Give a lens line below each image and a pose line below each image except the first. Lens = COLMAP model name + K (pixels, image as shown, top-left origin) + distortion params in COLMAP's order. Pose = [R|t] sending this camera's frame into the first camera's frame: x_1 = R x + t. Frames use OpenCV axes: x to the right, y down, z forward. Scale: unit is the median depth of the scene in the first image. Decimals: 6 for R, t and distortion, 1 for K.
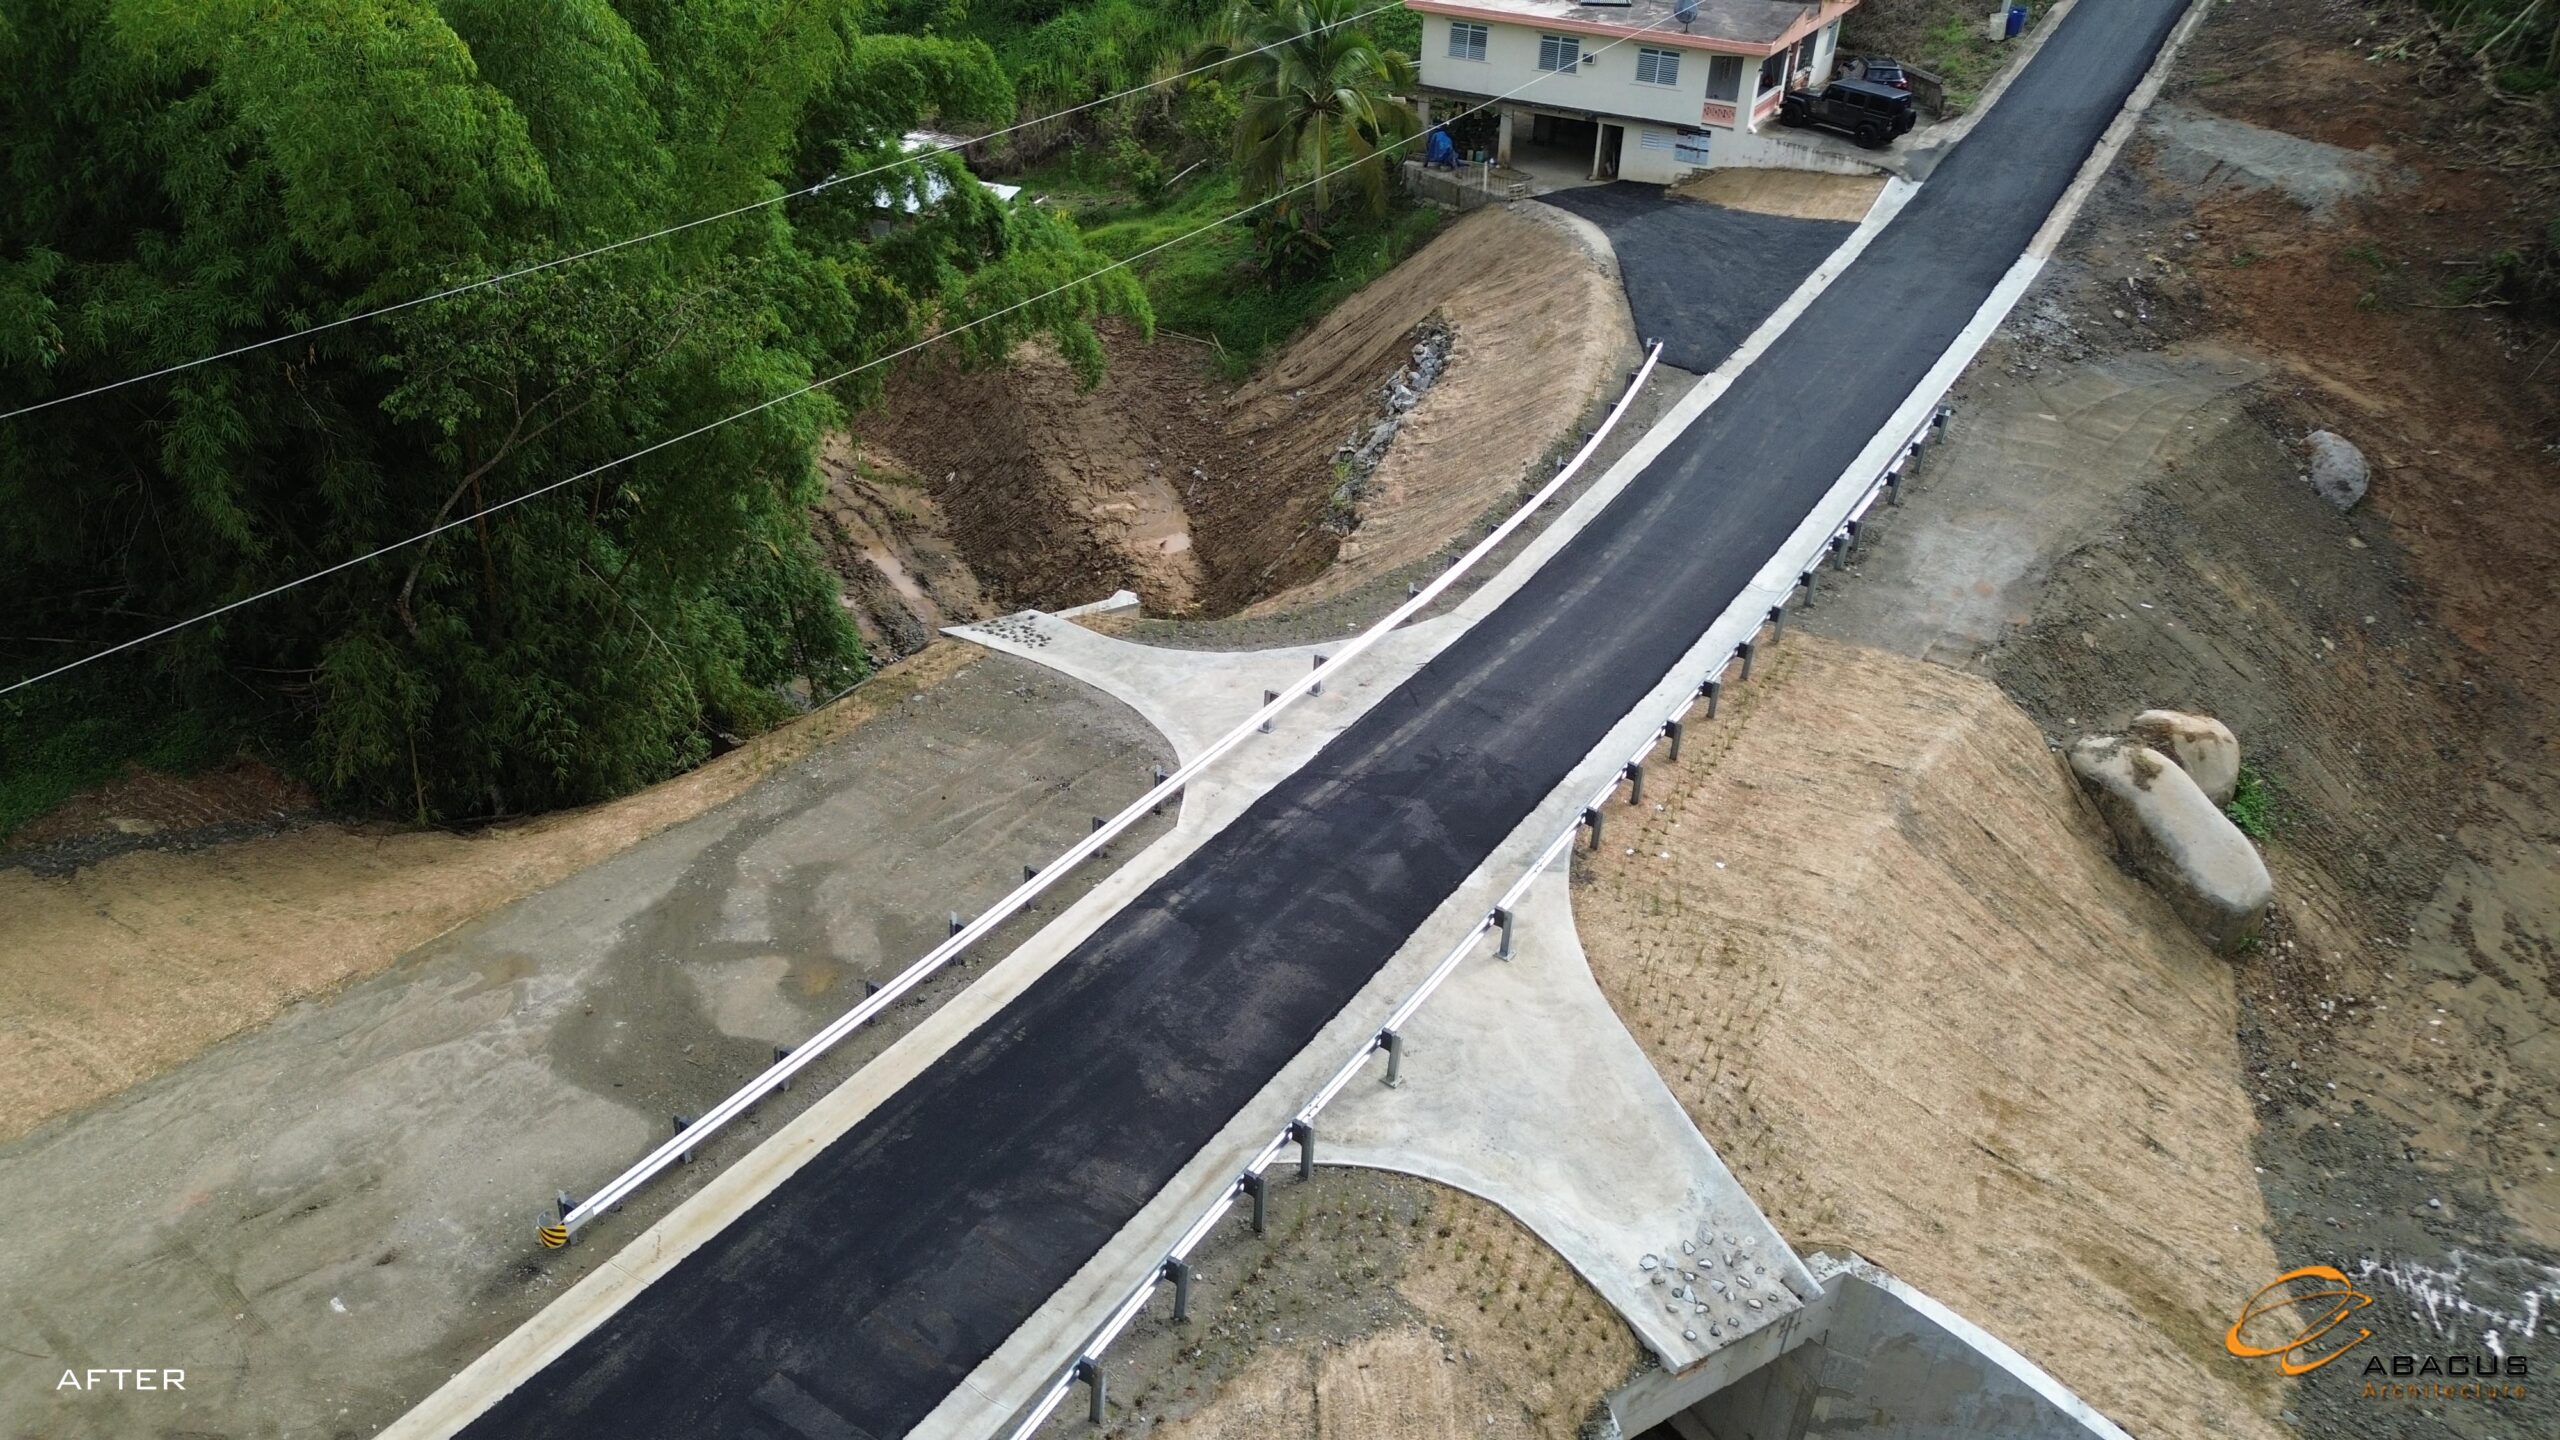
lens RADIAL K [[1822.9, 0, 1275.8], [0, 1822.9, 716.7], [0, 0, 1]] dist [0.117517, -0.145472]
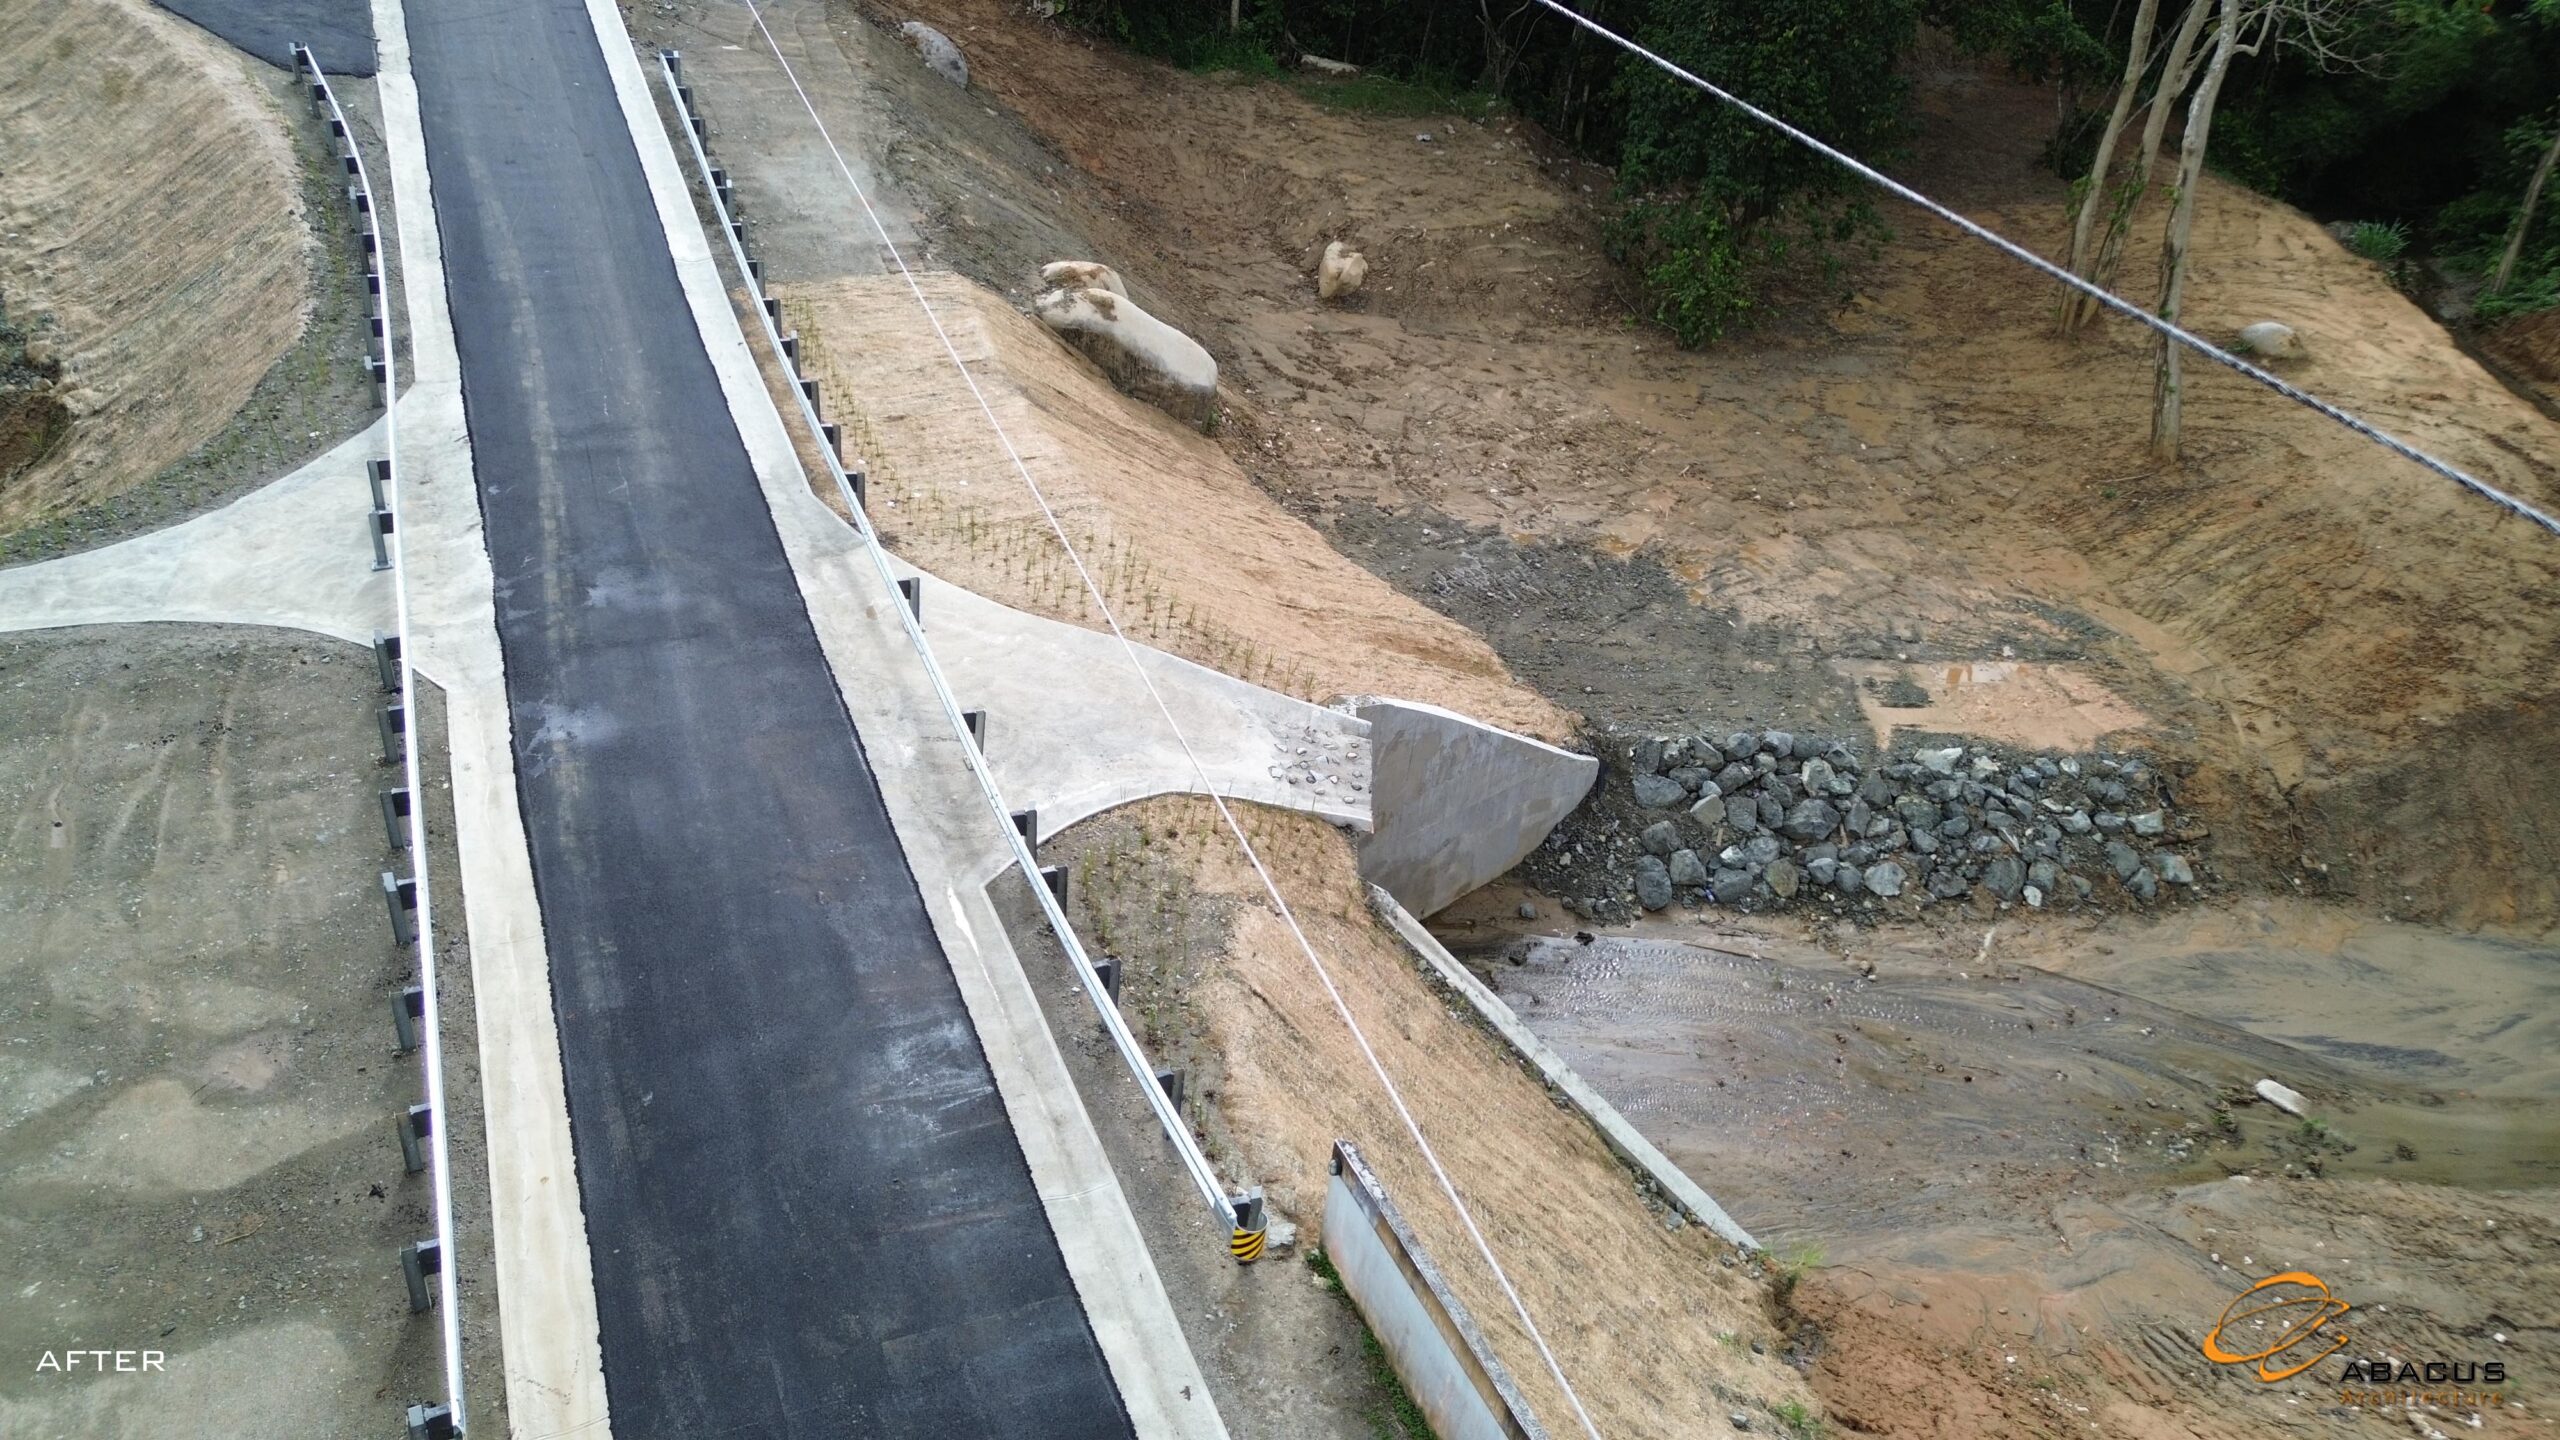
lens RADIAL K [[1822.9, 0, 1275.8], [0, 1822.9, 716.7], [0, 0, 1]] dist [0.117517, -0.145472]
pose [[0.541615, -0.437313, 0.717921, -0.391791], [0.357418, 0.892790, 0.274188, -0.016309], [-0.760858, 0.108094, 0.639852, 0.232850]]
